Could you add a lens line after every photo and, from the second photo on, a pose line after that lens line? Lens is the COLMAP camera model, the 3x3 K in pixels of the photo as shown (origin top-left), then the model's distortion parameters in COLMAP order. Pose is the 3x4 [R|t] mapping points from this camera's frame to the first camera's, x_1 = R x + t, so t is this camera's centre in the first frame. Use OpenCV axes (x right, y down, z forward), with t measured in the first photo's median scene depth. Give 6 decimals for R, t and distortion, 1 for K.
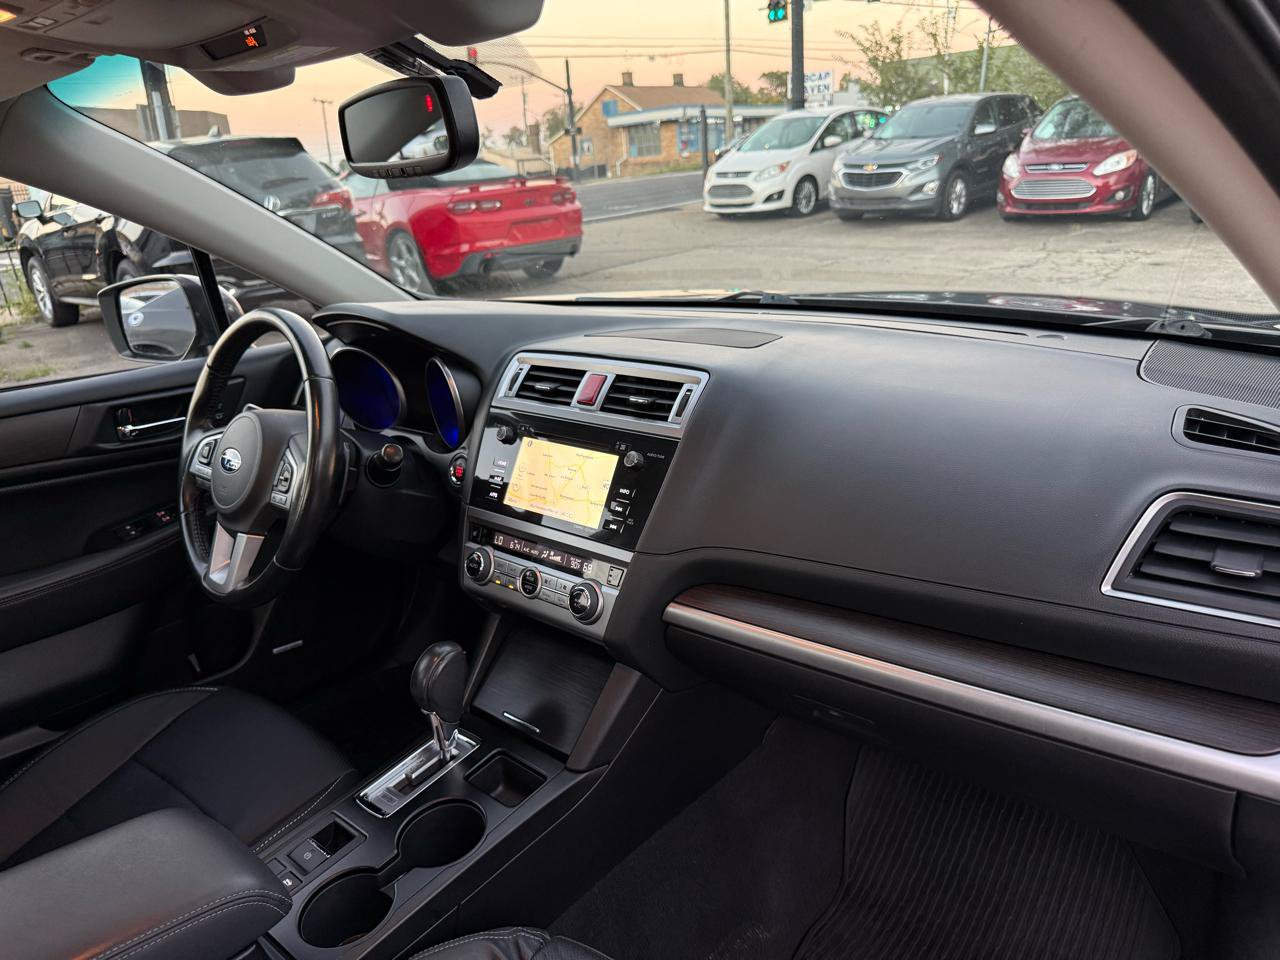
lens RADIAL K [[916.3, 0, 640.0], [0, 916.3, 480.0], [0, 0, 1]] dist [0.030447, -0.094715]
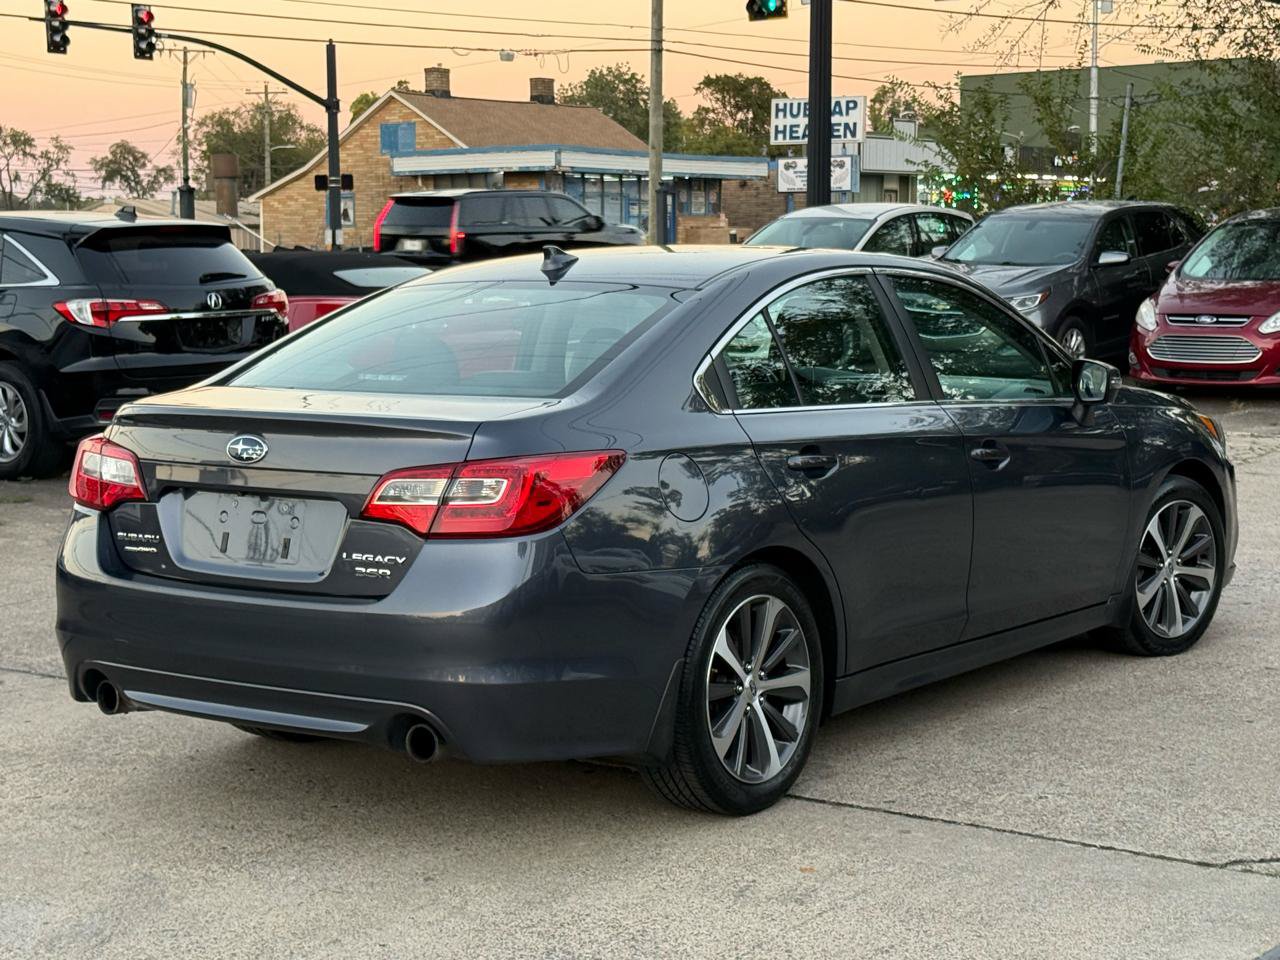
lens RADIAL K [[2316.5, 0, 640.0], [0, 2316.5, 480.0], [0, 0, 1]] dist [0.164056, -0.117004]
pose [[0.992088, 0.056027, 0.112353, -0.116935], [-0.028485, 0.972015, -0.233187, 0.143827], [-0.122274, 0.228142, 0.965919, -0.449555]]
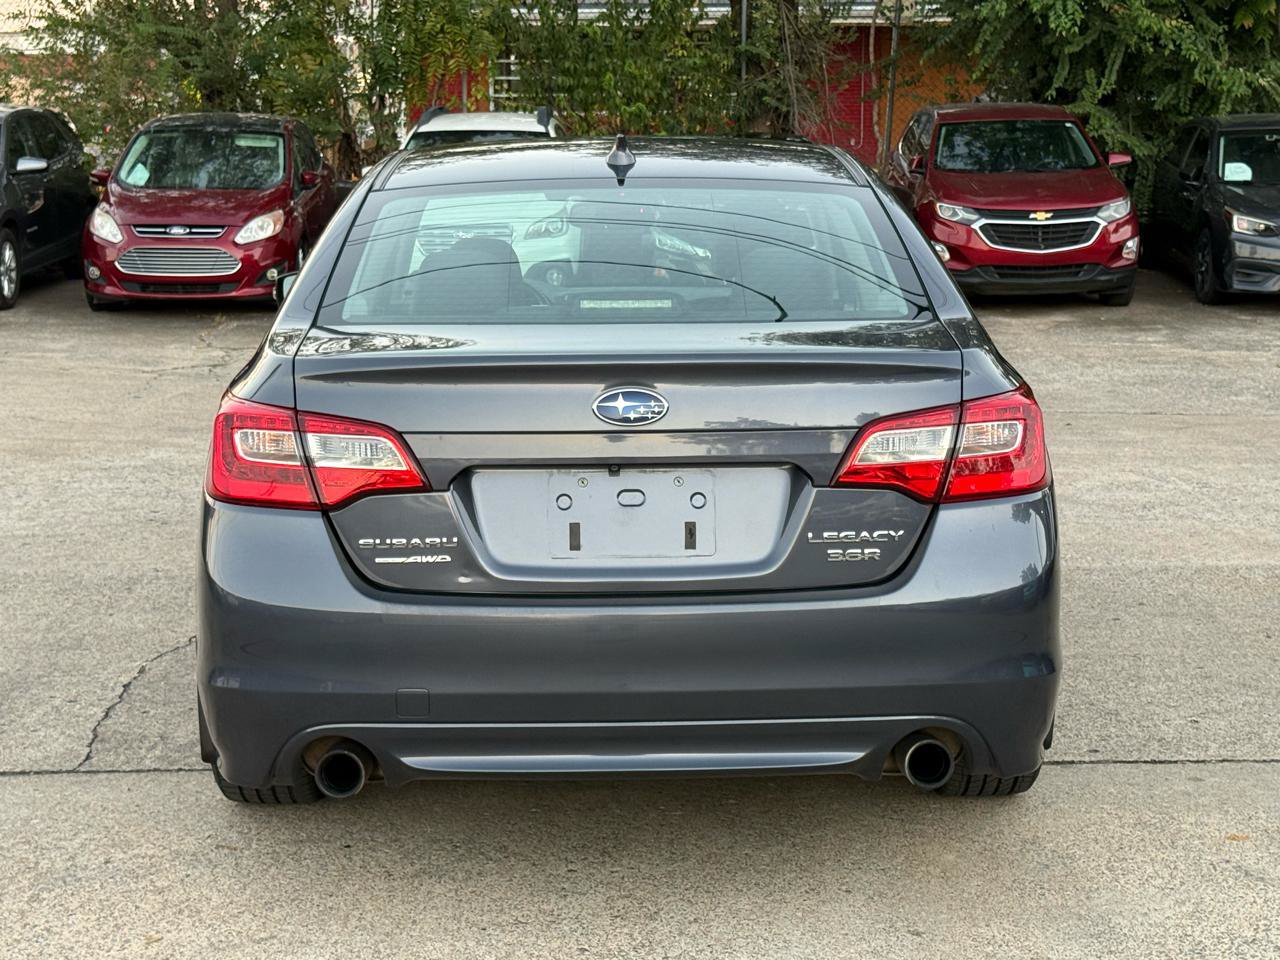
lens RADIAL K [[2283.7, 0, 640.0], [0, 2283.7, 480.0], [0, 0, 1]] dist [0.160523, -0.104818]
pose [[0.715847, -0.028492, 0.697675, -0.342025], [0.179786, 0.973000, -0.144733, 0.097849], [-0.674714, 0.229039, 0.701642, -0.255223]]
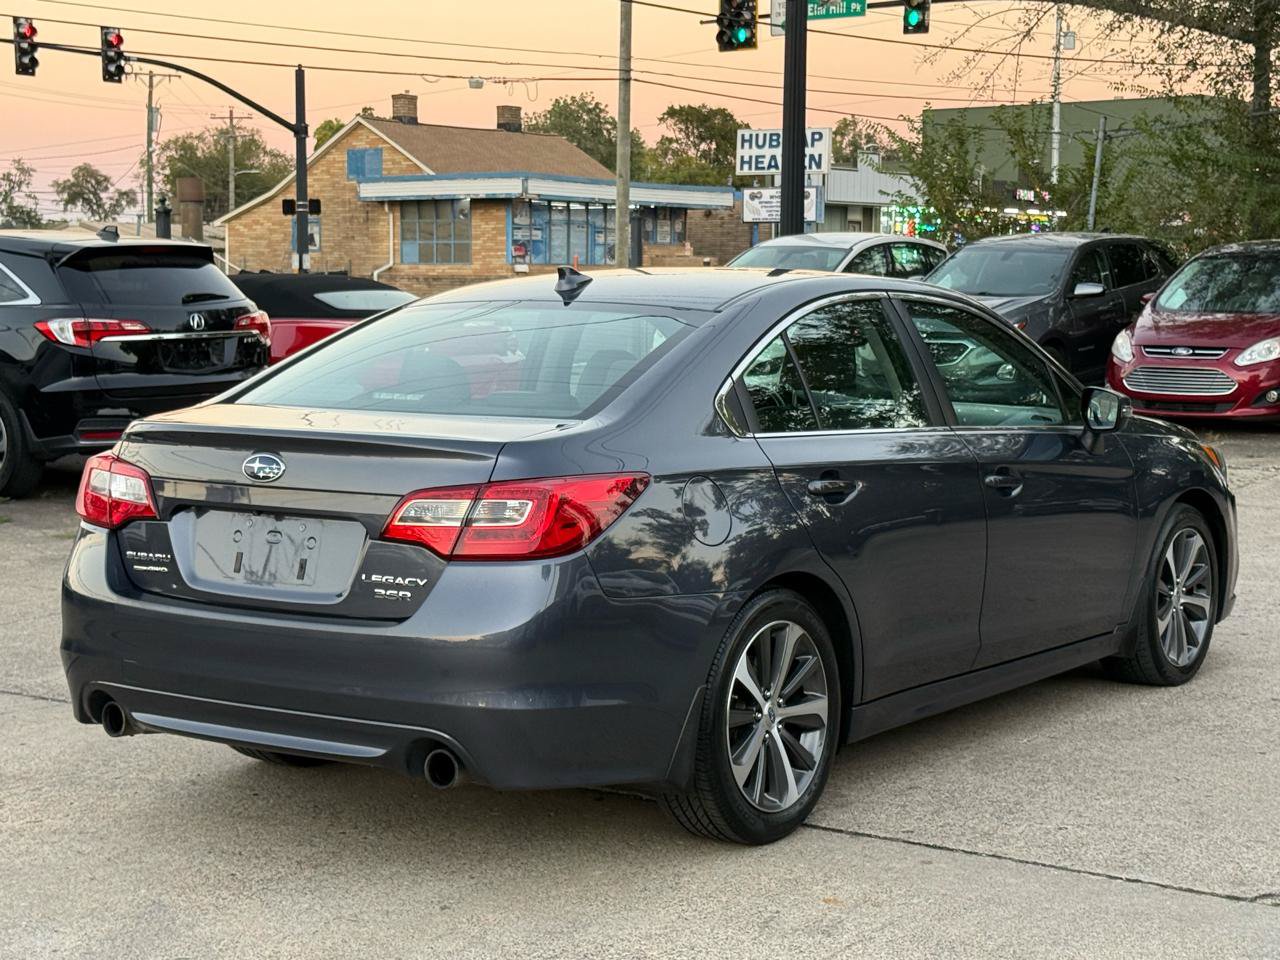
lens RADIAL K [[2306.6, 0, 640.0], [0, 2306.6, 480.0], [0, 0, 1]] dist [0.137815, 0.049581]
pose [[0.989273, 0.066533, 0.130045, -0.127223], [-0.032913, 0.968884, -0.245317, 0.143139], [-0.142320, 0.238406, 0.960681, -0.440328]]
